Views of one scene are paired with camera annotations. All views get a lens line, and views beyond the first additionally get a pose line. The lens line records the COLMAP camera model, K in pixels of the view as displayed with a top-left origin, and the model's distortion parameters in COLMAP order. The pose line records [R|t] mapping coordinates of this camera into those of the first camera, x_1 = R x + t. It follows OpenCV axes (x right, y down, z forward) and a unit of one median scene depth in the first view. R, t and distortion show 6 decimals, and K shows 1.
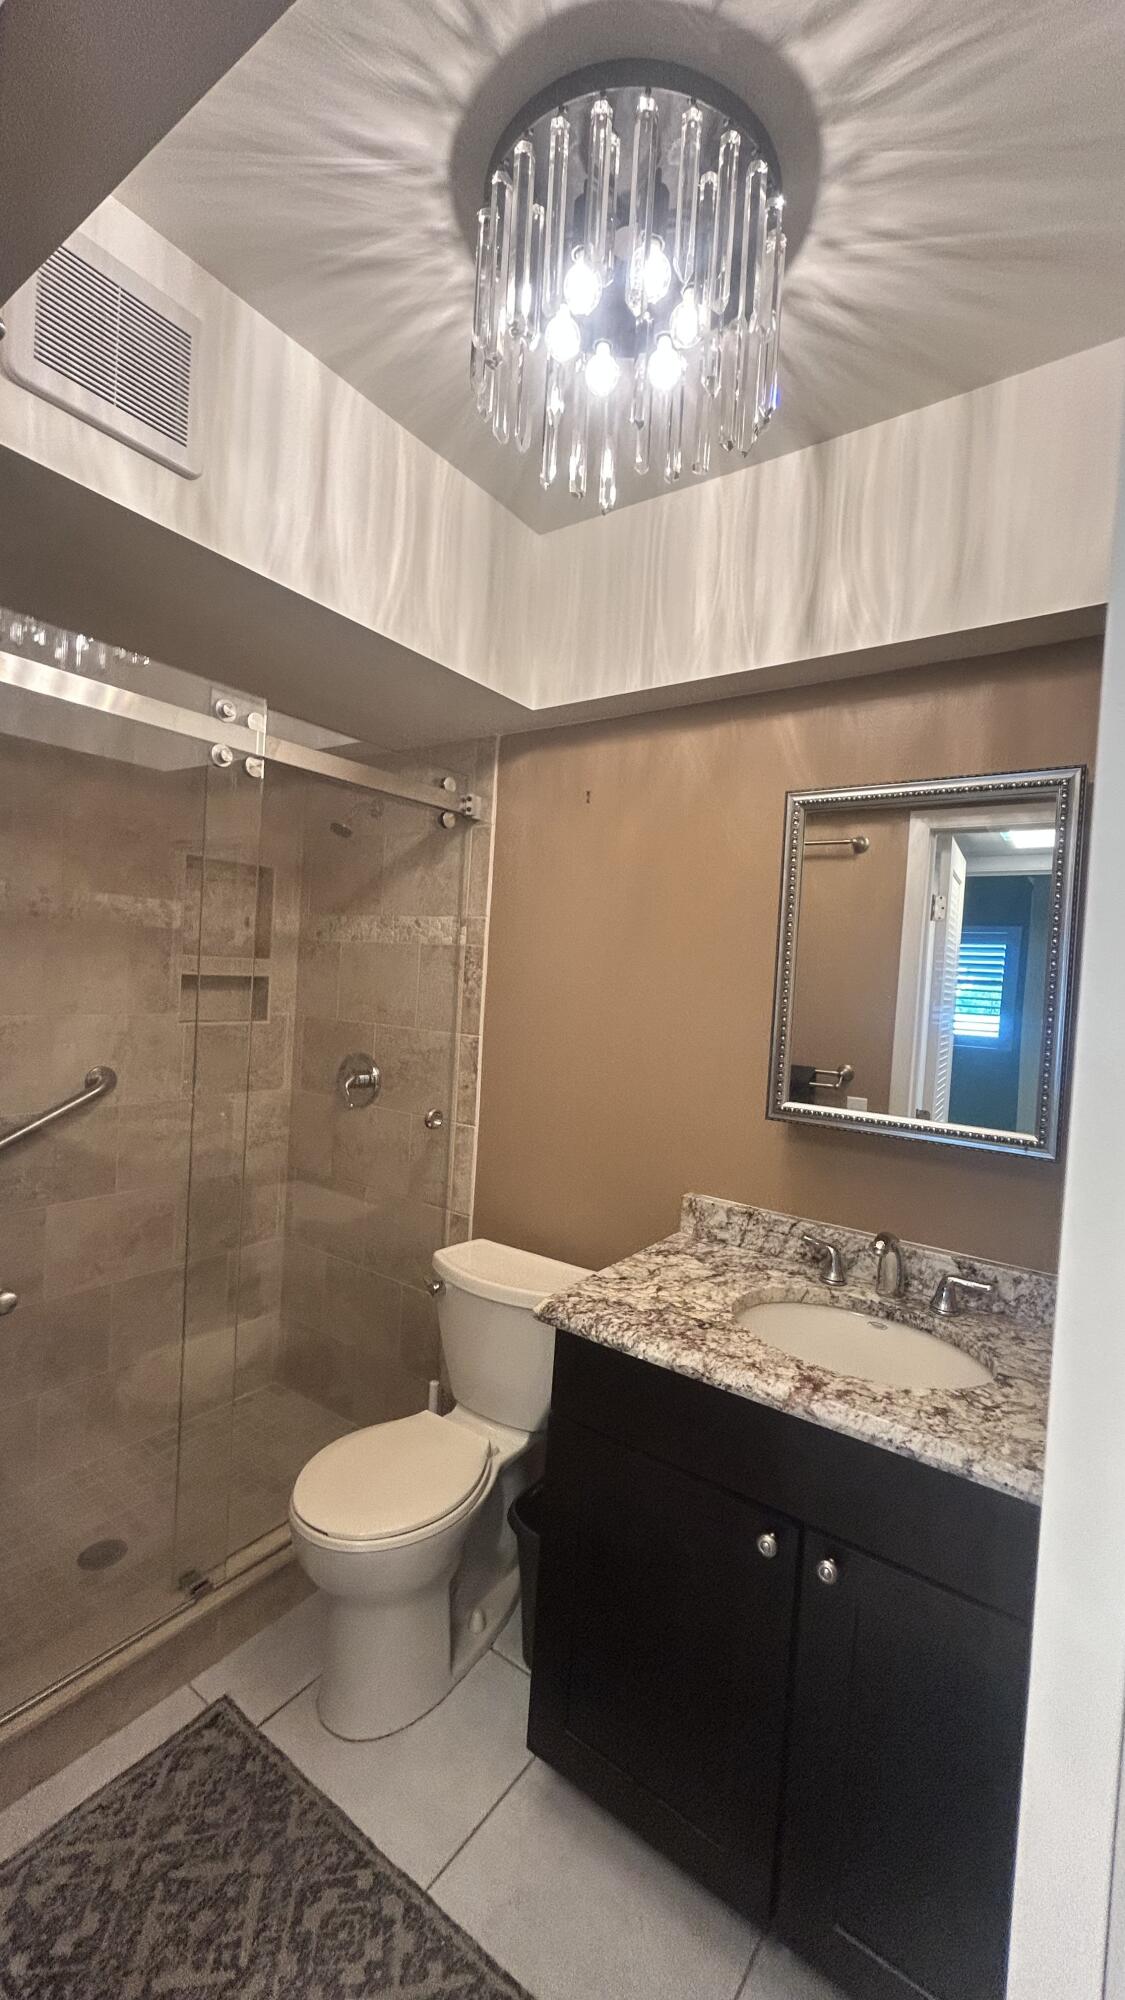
lens RADIAL K [[813.5, 0, 565.1], [0, 813.5, 996.4], [0, 0, 1]] dist [-0.000925, 0.000086]
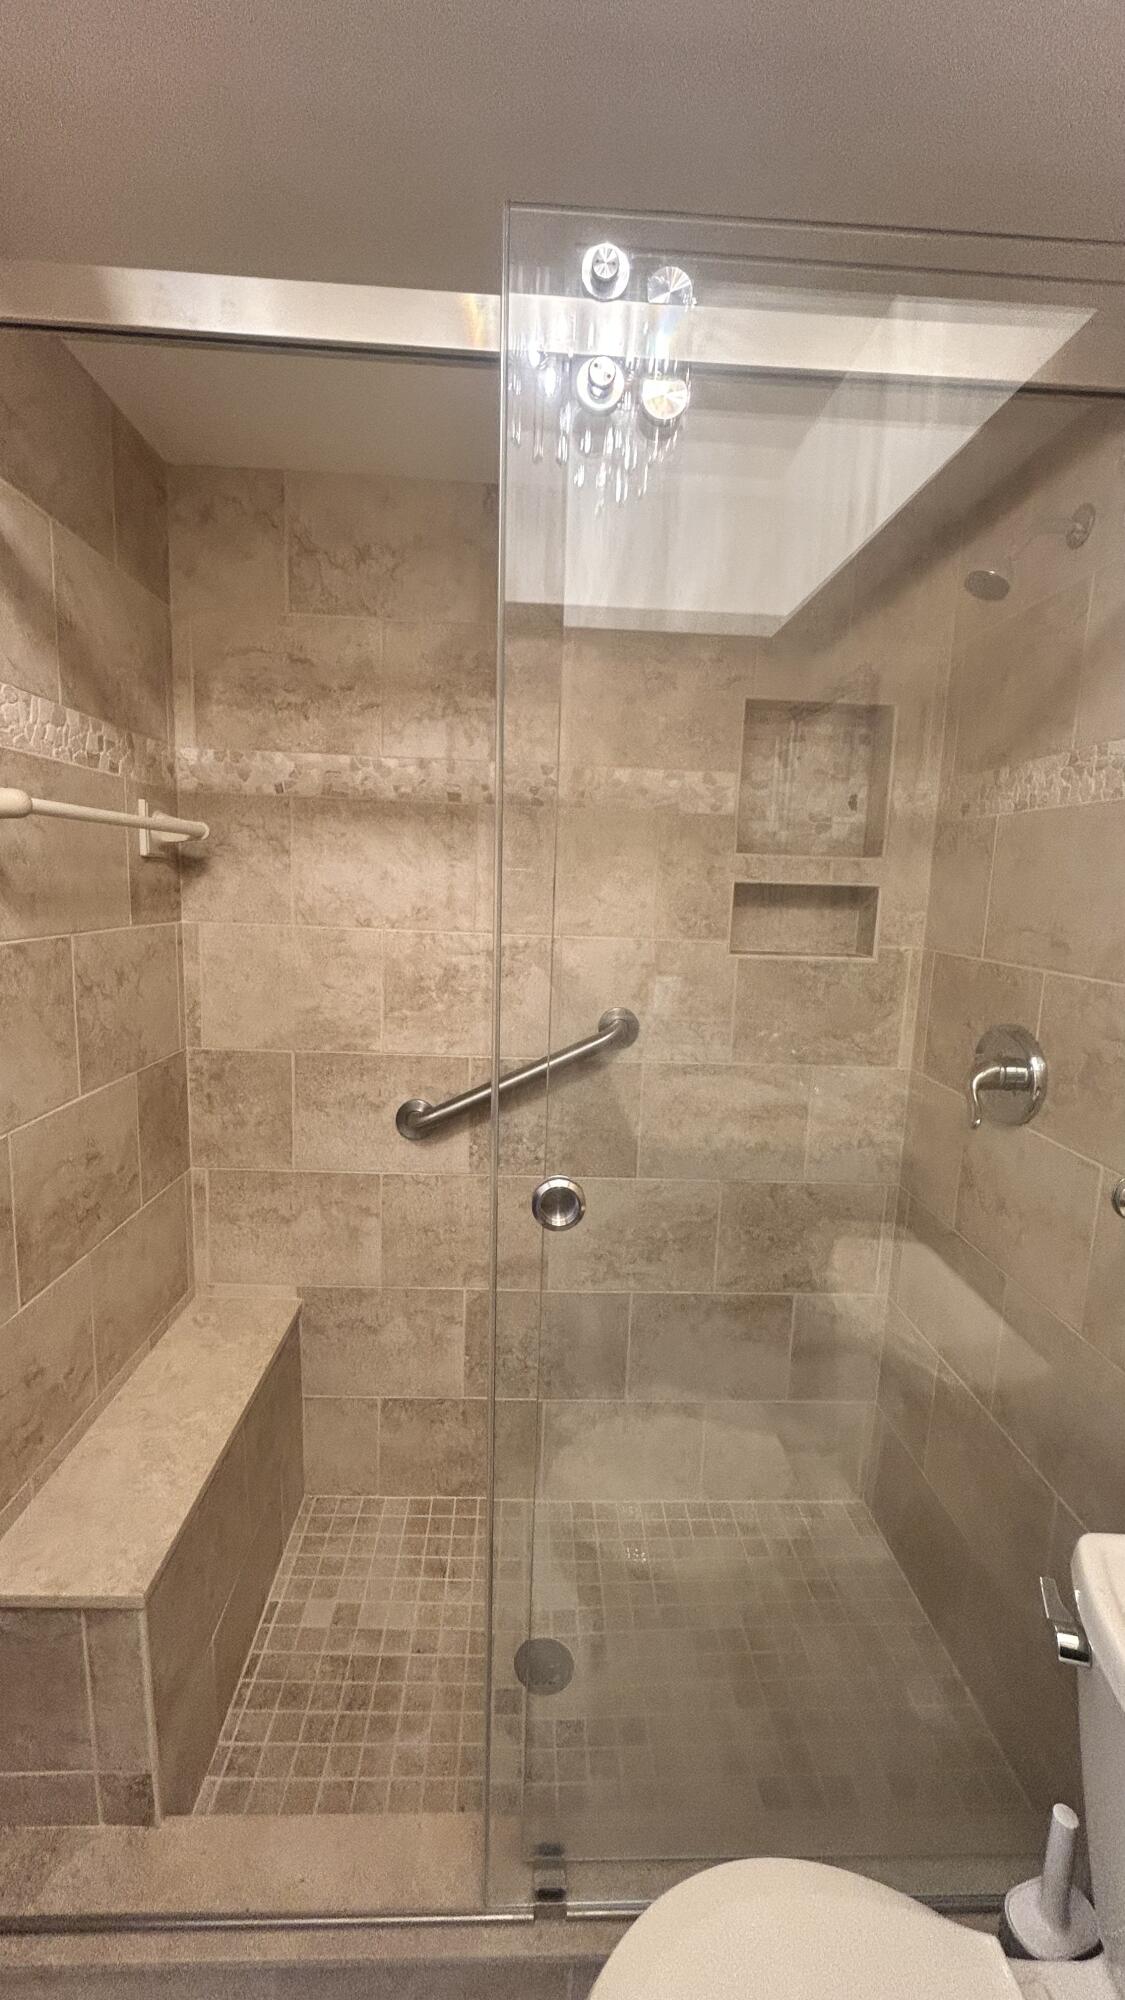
lens RADIAL K [[813.5, 0, 570.8], [0, 813.5, 1001.6], [0, 0, 1]] dist [-0.000925, 0.000086]
pose [[0.620882, 0.080449, -0.779765, -0.019421], [-0.020937, 0.996067, 0.086094, 0.015424], [0.783625, -0.037128, 0.620124, 0.453955]]
